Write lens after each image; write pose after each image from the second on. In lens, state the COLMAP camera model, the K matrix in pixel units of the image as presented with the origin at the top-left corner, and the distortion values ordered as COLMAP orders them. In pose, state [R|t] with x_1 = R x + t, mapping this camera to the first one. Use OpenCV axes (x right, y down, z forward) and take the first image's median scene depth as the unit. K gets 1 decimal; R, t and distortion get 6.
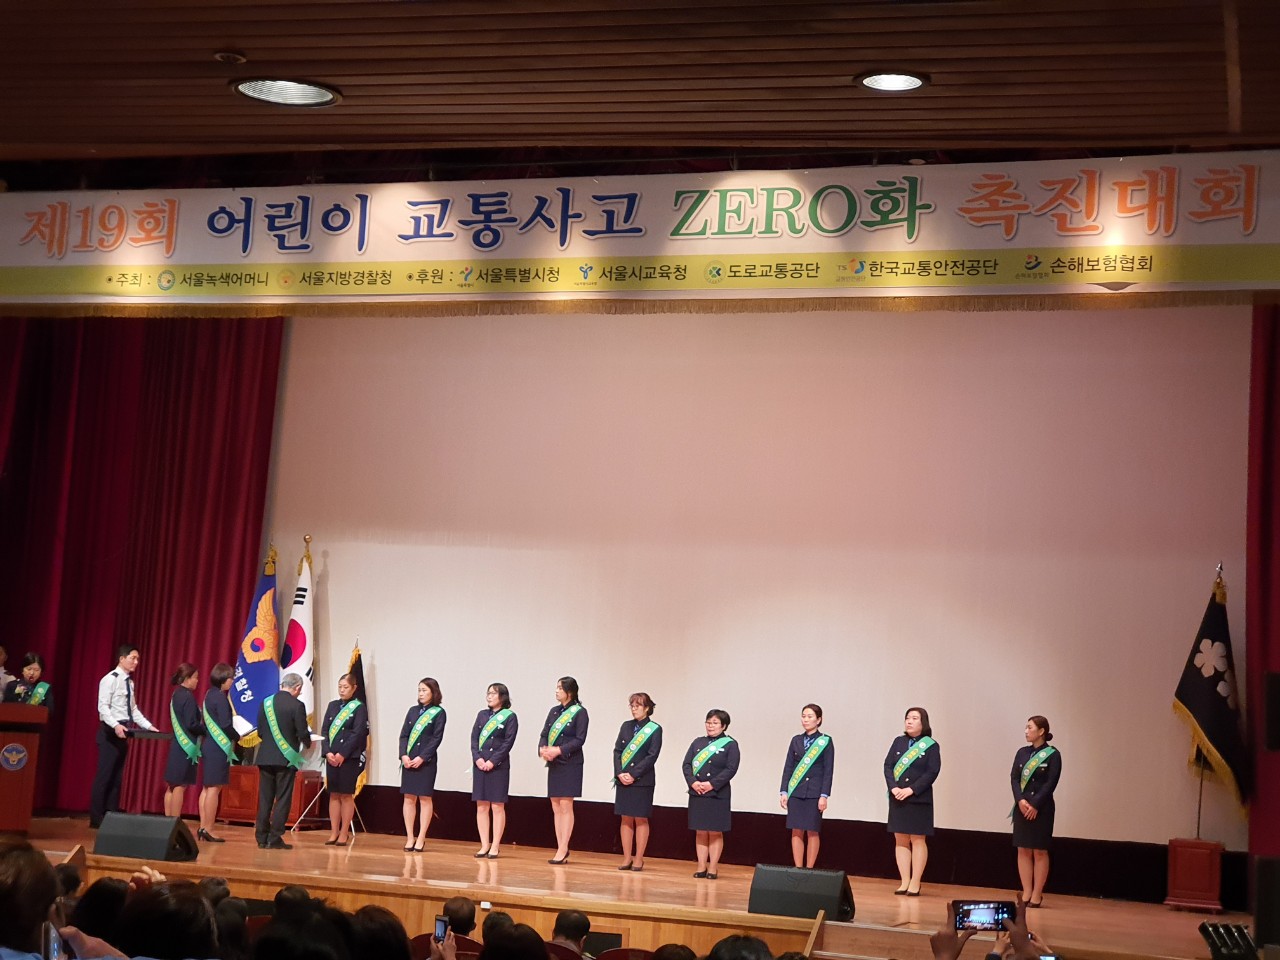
lens RADIAL K [[6045.0, 0, 634.7], [0, 6045.0, 477.6], [0, 0, 1]] dist [0.245880, 0.000000]
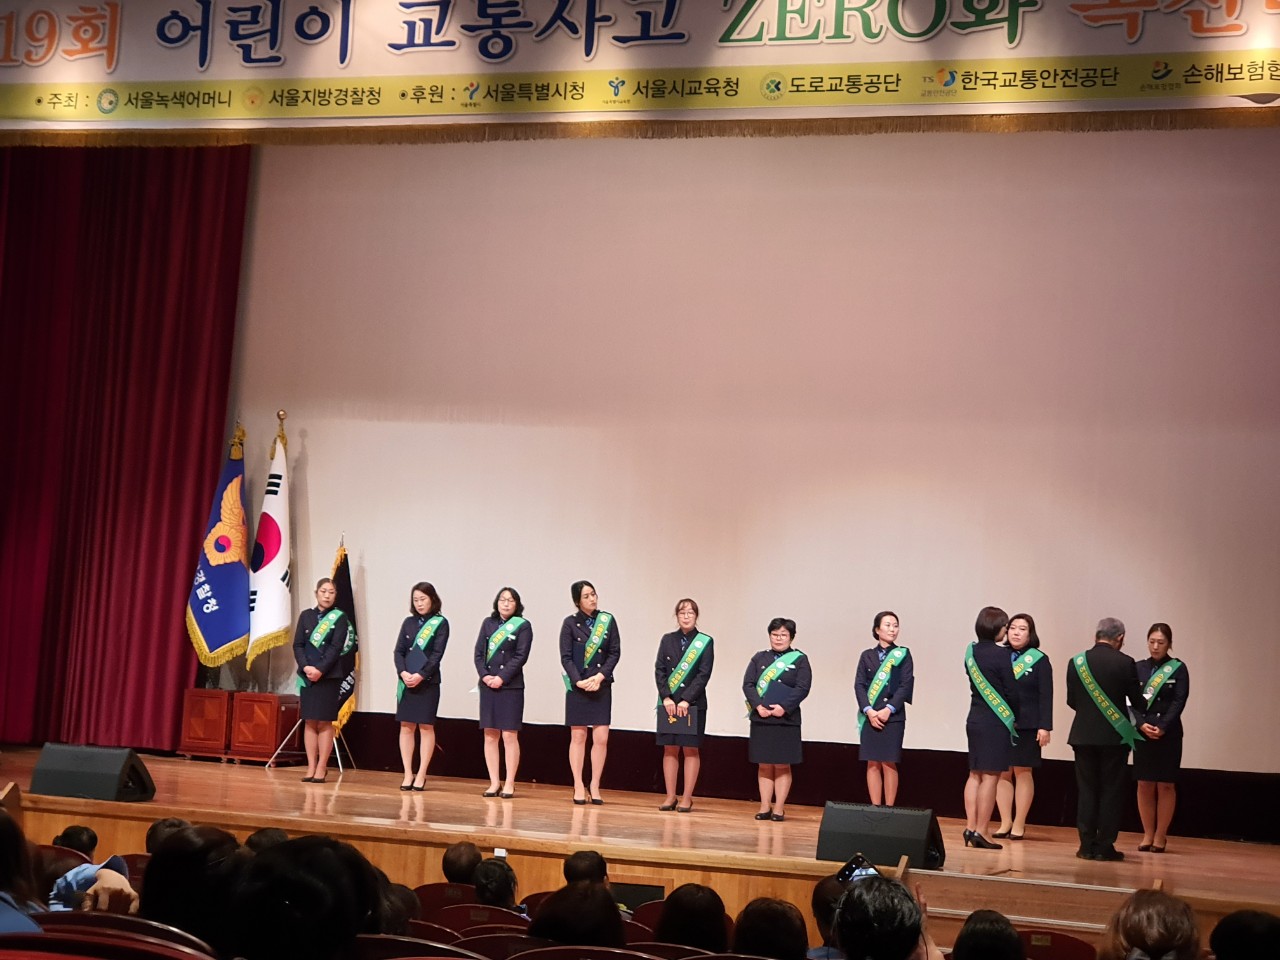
lens RADIAL K [[6045.0, 0, 573.5], [0, 6045.0, 648.6], [0, 0, 1]] dist [0.245880, 0.000000]
pose [[0.999971, -0.006968, -0.003117, -0.011908], [0.007097, 0.999030, 0.043450, 0.006407], [0.002811, -0.043471, 0.999051, 0.172989]]
